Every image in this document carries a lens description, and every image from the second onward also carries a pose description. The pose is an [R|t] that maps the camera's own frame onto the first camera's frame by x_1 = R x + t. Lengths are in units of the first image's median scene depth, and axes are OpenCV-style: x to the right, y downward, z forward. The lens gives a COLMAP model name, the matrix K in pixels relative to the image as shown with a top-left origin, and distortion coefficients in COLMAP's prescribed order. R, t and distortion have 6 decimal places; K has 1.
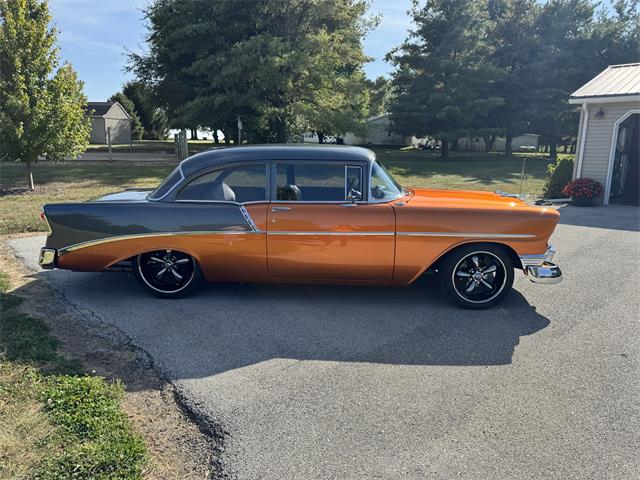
lens RADIAL K [[467.8, 0, 318.5], [0, 467.8, 248.0], [0, 0, 1]] dist [0.006208, -0.005121]
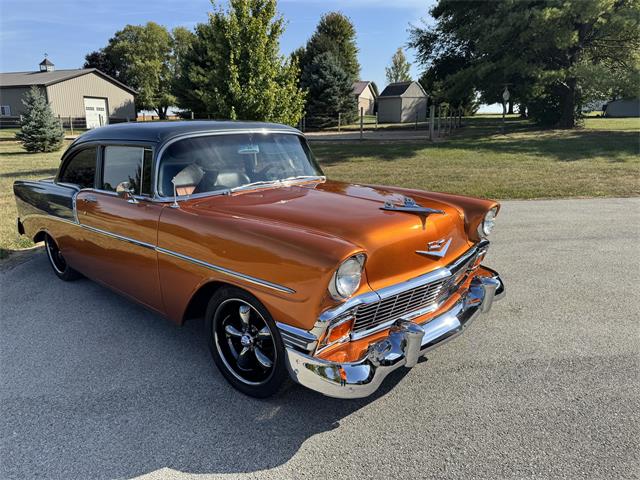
lens RADIAL K [[467.8, 0, 318.5], [0, 467.8, 248.0], [0, 0, 1]] dist [0.006208, -0.005121]
pose [[0.768358, 0.133426, -0.625958, 0.121343], [-0.103487, 0.991059, 0.084221, -0.017954], [0.631598, 0.000067, 0.775296, 0.096167]]
